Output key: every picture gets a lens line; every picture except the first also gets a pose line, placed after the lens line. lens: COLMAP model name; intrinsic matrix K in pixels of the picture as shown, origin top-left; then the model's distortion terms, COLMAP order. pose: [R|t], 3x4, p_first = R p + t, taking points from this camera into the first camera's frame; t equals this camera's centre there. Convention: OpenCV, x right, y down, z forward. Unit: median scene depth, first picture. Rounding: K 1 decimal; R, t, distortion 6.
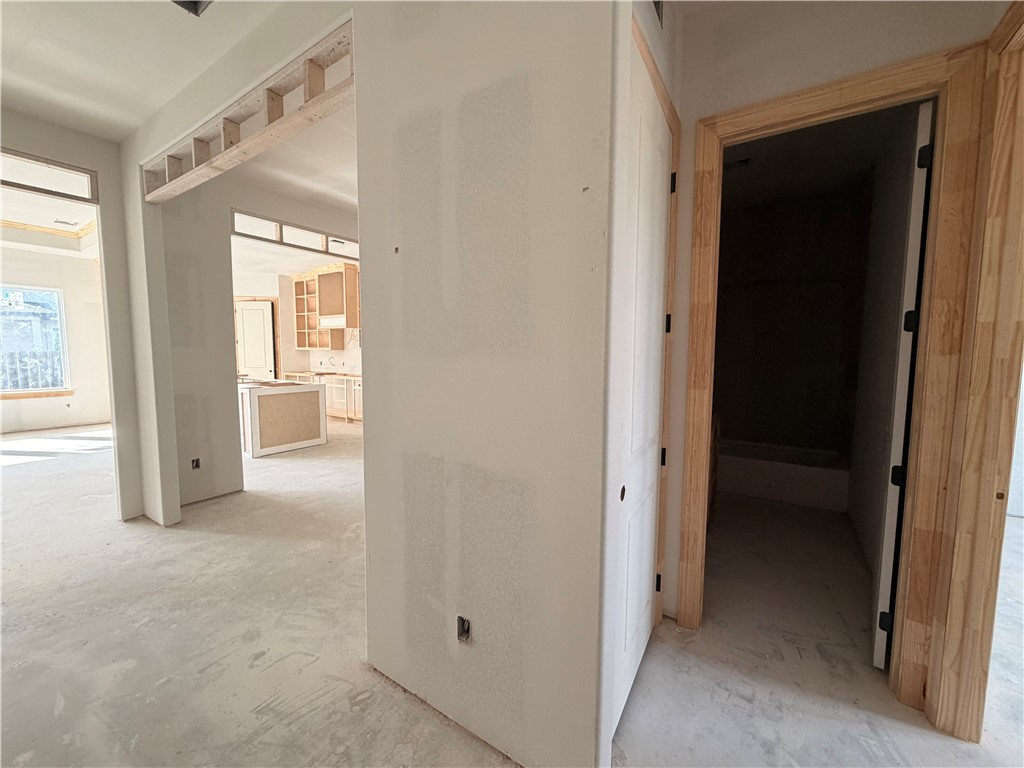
lens RADIAL K [[407.5, 0, 509.3], [0, 407.5, 384.1], [0, 0, 1]] dist [0.000275, 0.000164]
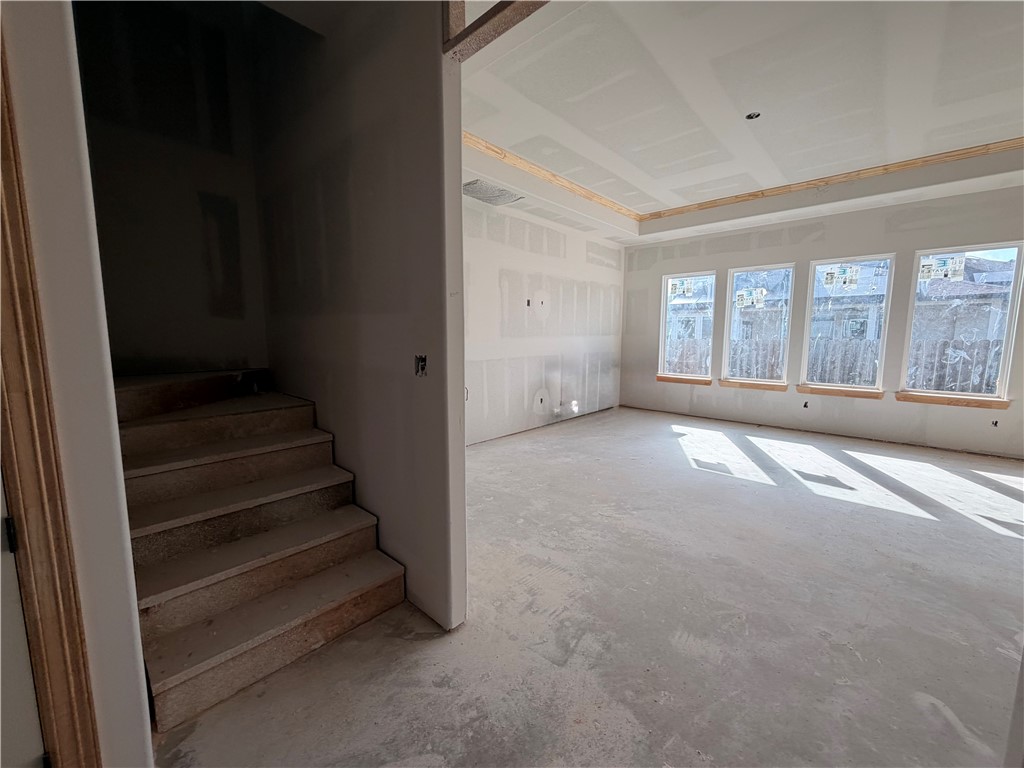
lens RADIAL K [[407.5, 0, 509.3], [0, 407.5, 384.1], [0, 0, 1]] dist [0.000275, 0.000164]
pose [[-0.163985, 0.111310, -0.980163, -0.792583], [-0.084644, 0.988361, 0.126402, -0.063516], [0.982825, 0.103693, -0.152654, 0.808015]]
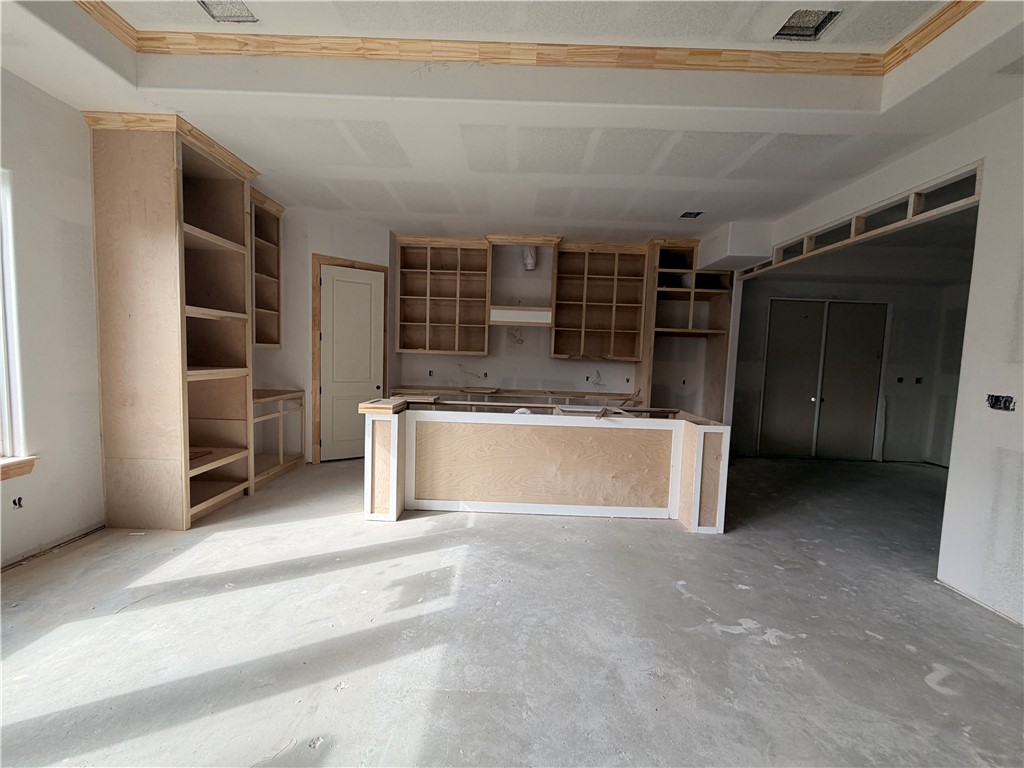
lens RADIAL K [[407.5, 0, 509.3], [0, 407.5, 384.1], [0, 0, 1]] dist [0.000275, 0.000164]
pose [[0.837917, -0.017589, 0.545514, -2.239395], [0.016364, 0.999841, 0.007102, -0.111920], [-0.545552, 0.002976, 0.838071, 1.145433]]
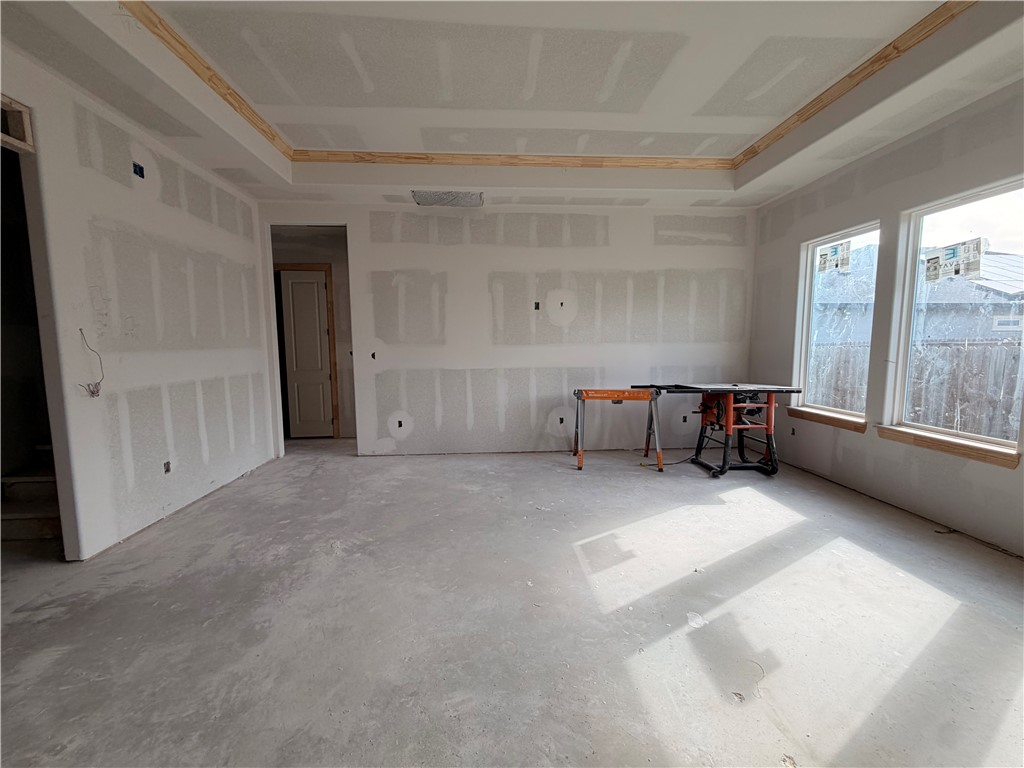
lens RADIAL K [[407.5, 0, 509.3], [0, 407.5, 384.1], [0, 0, 1]] dist [0.000275, 0.000164]
pose [[-0.798447, 0.057053, -0.599356, -1.630310], [-0.049607, 0.985881, 0.159933, -0.153650], [0.600018, 0.157430, -0.784343, 1.870758]]
